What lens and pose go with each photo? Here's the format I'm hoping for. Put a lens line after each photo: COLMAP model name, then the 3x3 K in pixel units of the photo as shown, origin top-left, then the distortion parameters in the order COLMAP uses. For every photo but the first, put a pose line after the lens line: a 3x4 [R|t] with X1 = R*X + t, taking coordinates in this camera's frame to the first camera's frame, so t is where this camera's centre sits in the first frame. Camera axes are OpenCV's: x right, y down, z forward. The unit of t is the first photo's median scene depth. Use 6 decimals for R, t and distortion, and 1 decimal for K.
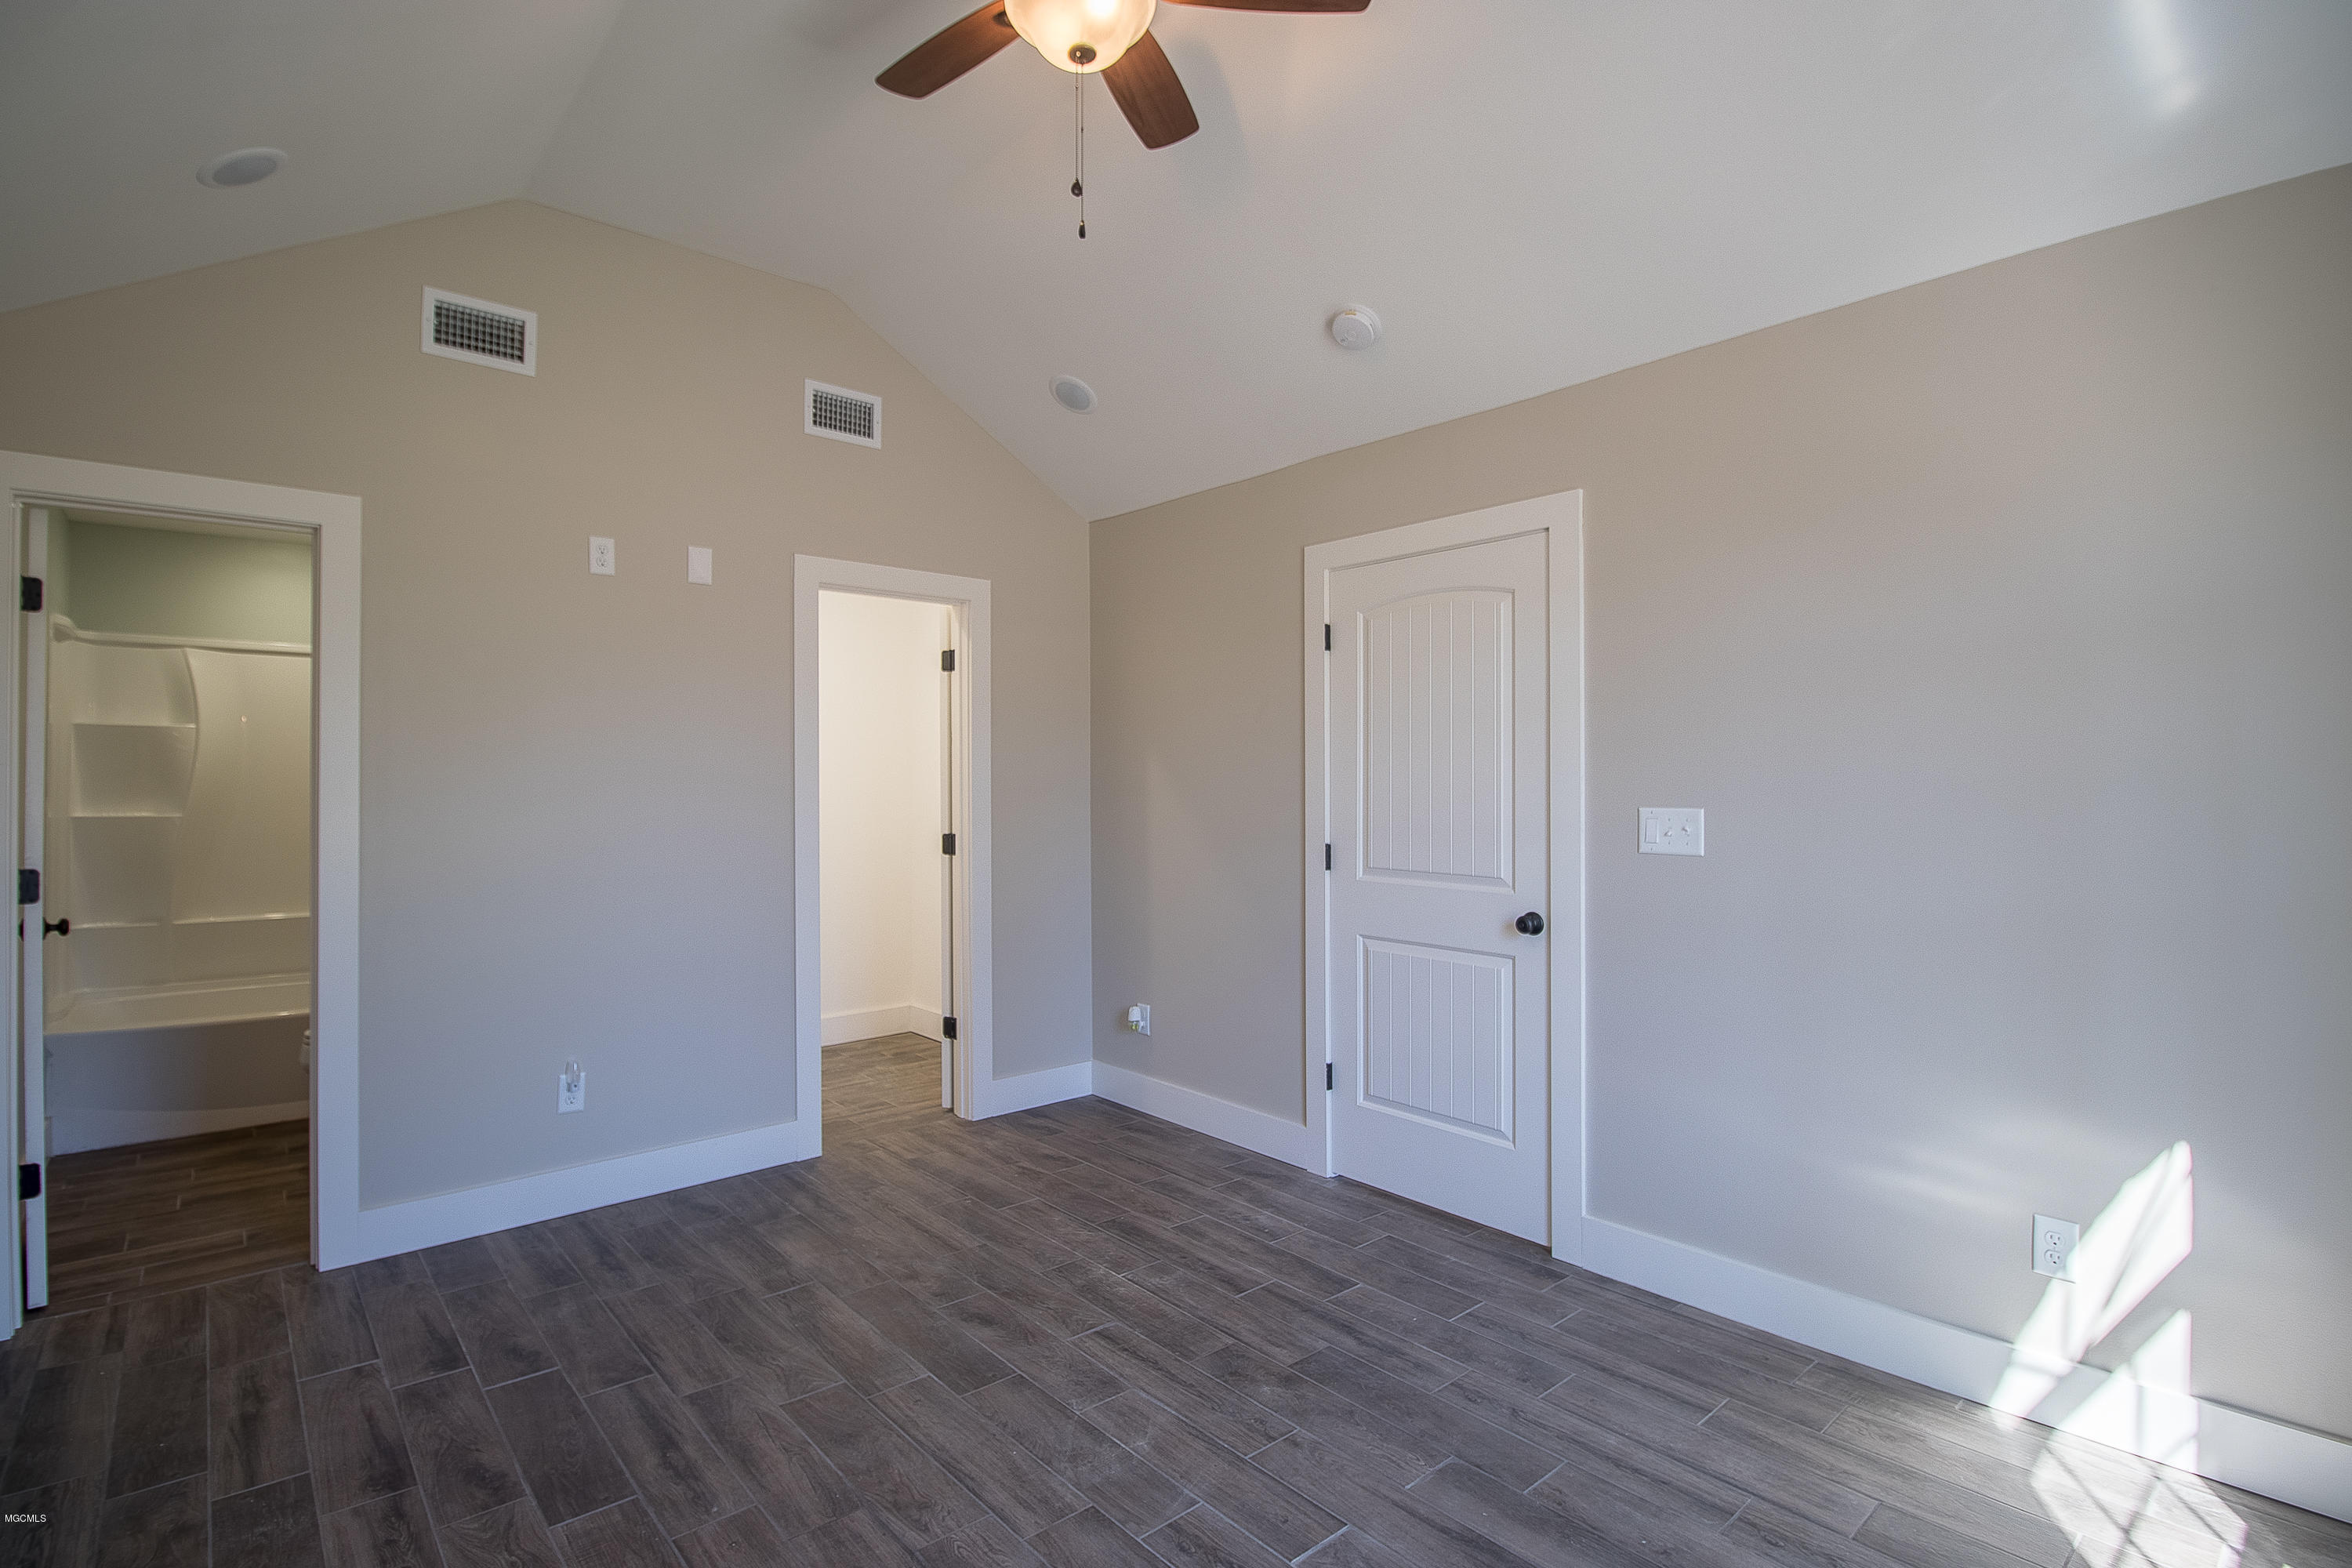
lens RADIAL K [[1109.5, 0, 1150.7], [0, 1109.5, 768.1], [0, 0, 1]] dist [0.000949, -0.016628]
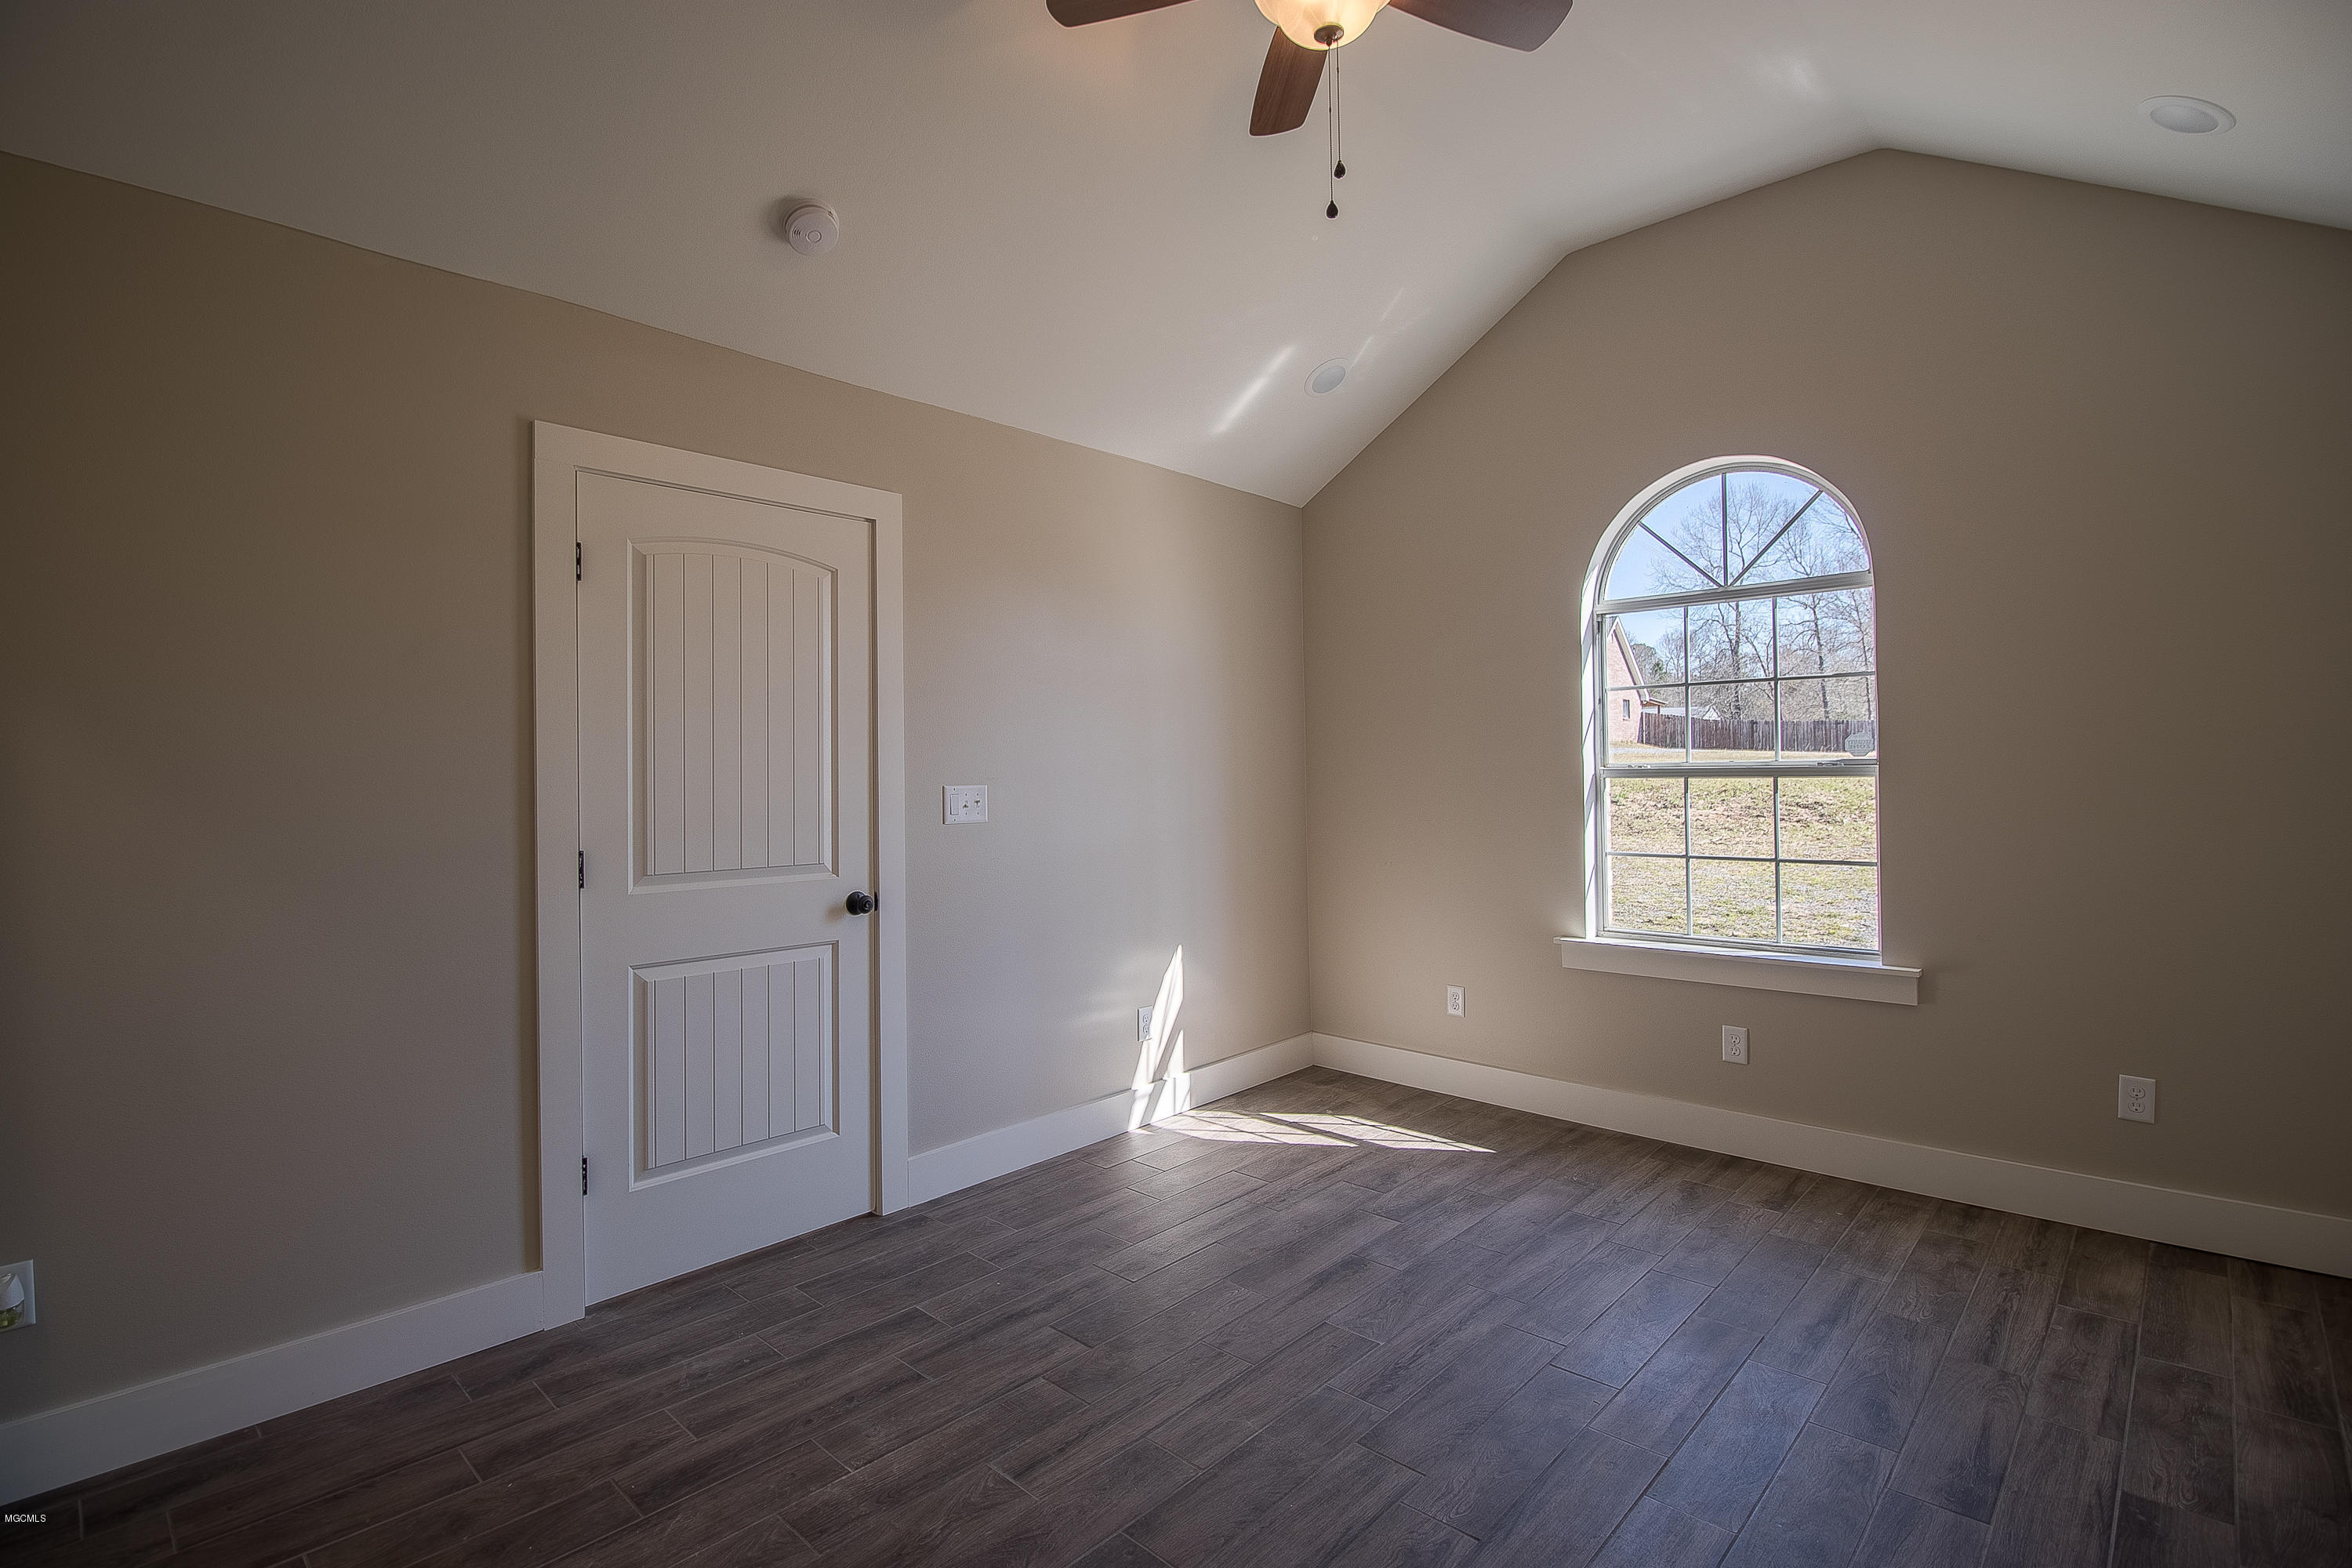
lens RADIAL K [[1109.5, 0, 1150.7], [0, 1109.5, 768.1], [0, 0, 1]] dist [0.000949, -0.016628]
pose [[-0.103627, 0.002989, 0.994612, -0.729718], [-0.002567, 0.999991, -0.003272, 0.019854], [-0.994613, -0.002892, -0.103619, 0.881009]]
